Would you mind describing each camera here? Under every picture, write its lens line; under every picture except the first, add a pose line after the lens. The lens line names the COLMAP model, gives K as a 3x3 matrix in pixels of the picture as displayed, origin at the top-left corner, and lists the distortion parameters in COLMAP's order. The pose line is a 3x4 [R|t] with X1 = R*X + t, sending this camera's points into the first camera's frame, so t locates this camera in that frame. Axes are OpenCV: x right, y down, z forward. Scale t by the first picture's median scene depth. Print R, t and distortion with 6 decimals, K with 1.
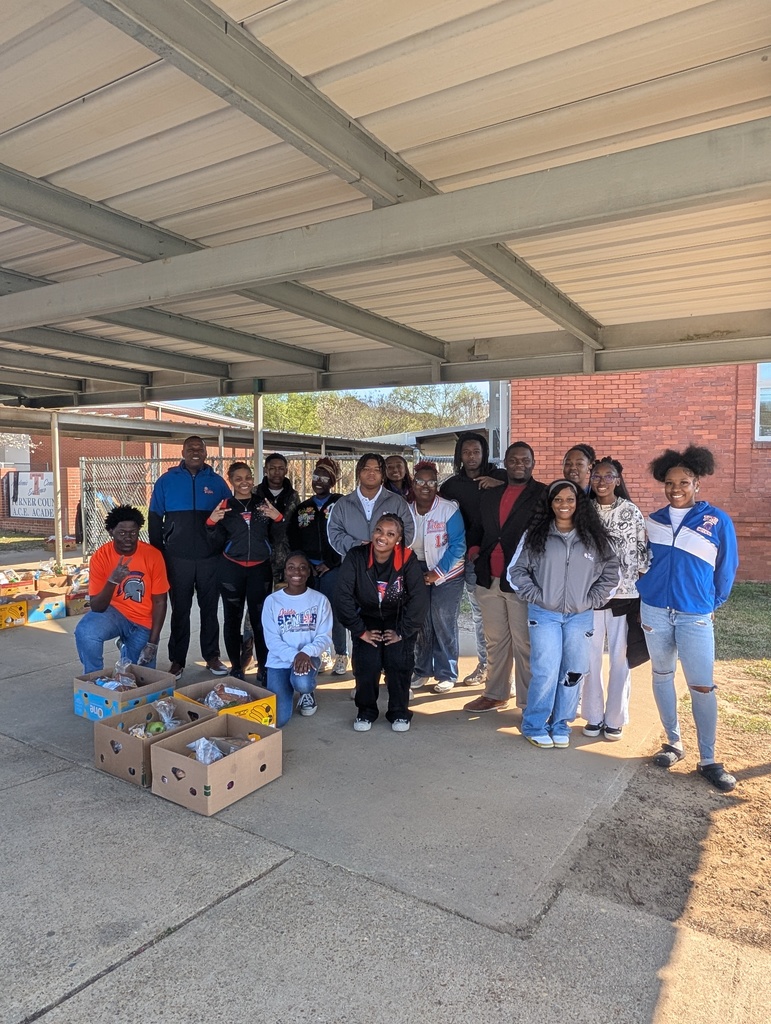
lens RADIAL K [[659.9, 0, 379.0], [0, 659.9, 514.2], [0, 0, 1]] dist [-0.013449, 0.002354]
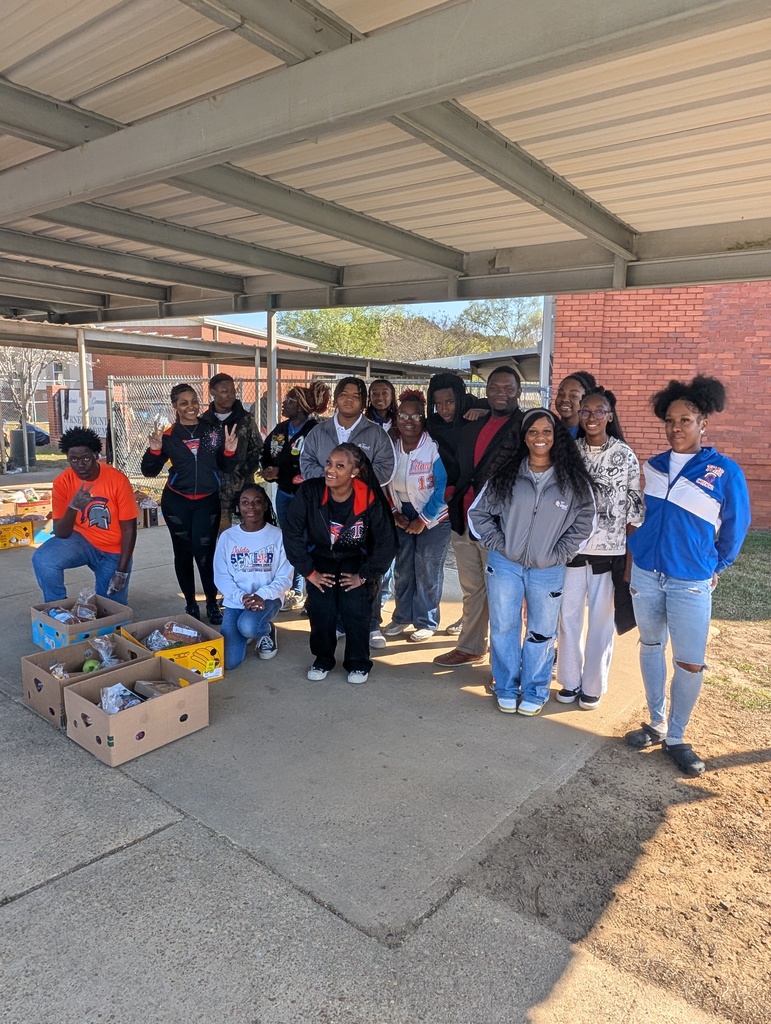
lens RADIAL K [[659.9, 0, 391.7], [0, 659.9, 513.5], [0, 0, 1]] dist [-0.013449, 0.002354]
pose [[0.994945, 0.039459, -0.092342, 0.158553], [-0.028919, 0.993196, 0.112809, -0.013014], [0.096165, -0.109569, 0.989316, 0.113986]]
